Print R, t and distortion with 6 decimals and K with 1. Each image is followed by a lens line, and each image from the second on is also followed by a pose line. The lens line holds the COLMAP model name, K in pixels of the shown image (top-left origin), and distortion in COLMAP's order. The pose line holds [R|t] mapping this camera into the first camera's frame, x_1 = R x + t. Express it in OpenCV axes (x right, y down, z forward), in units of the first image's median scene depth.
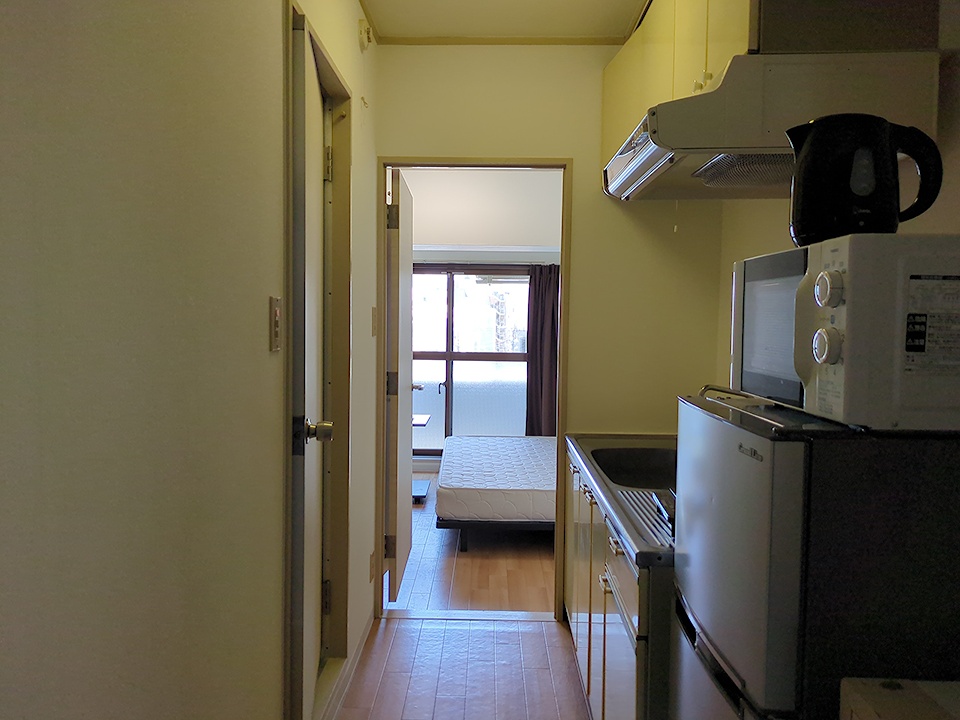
lens RADIAL K [[724.9, 0, 480.0], [0, 724.9, 360.0], [0, 0, 1]] dist [0.061079, -0.051131]
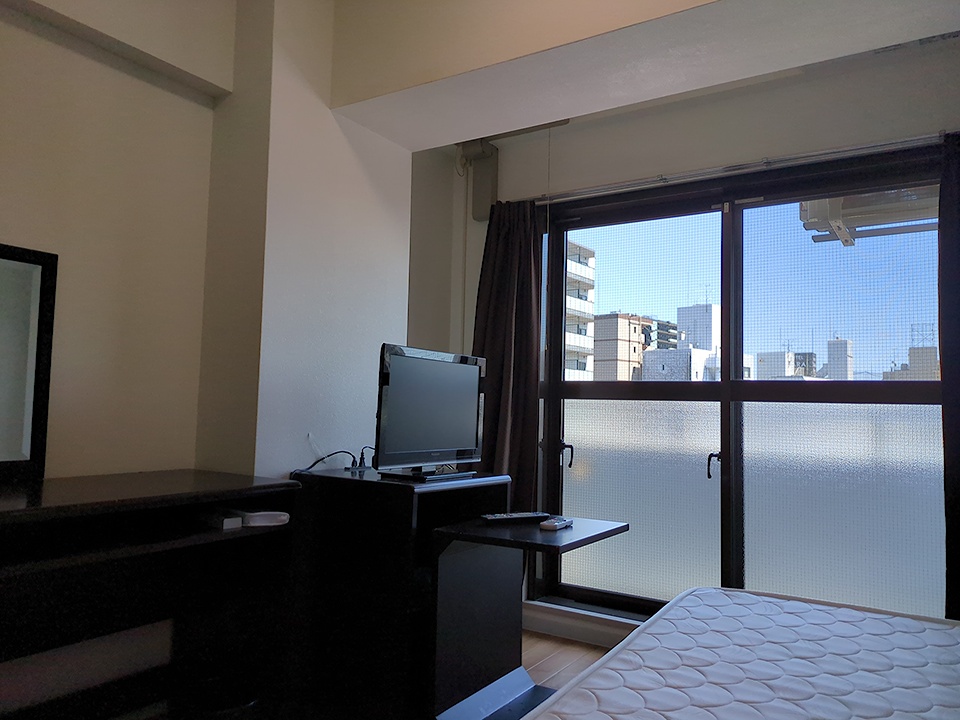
lens RADIAL K [[724.9, 0, 480.0], [0, 724.9, 360.0], [0, 0, 1]] dist [0.061079, -0.051131]
pose [[0.852258, -0.021161, -0.522694, 0.059653], [-0.048656, 0.991644, -0.119479, 0.035850], [0.520854, 0.127259, 0.844107, 0.546202]]
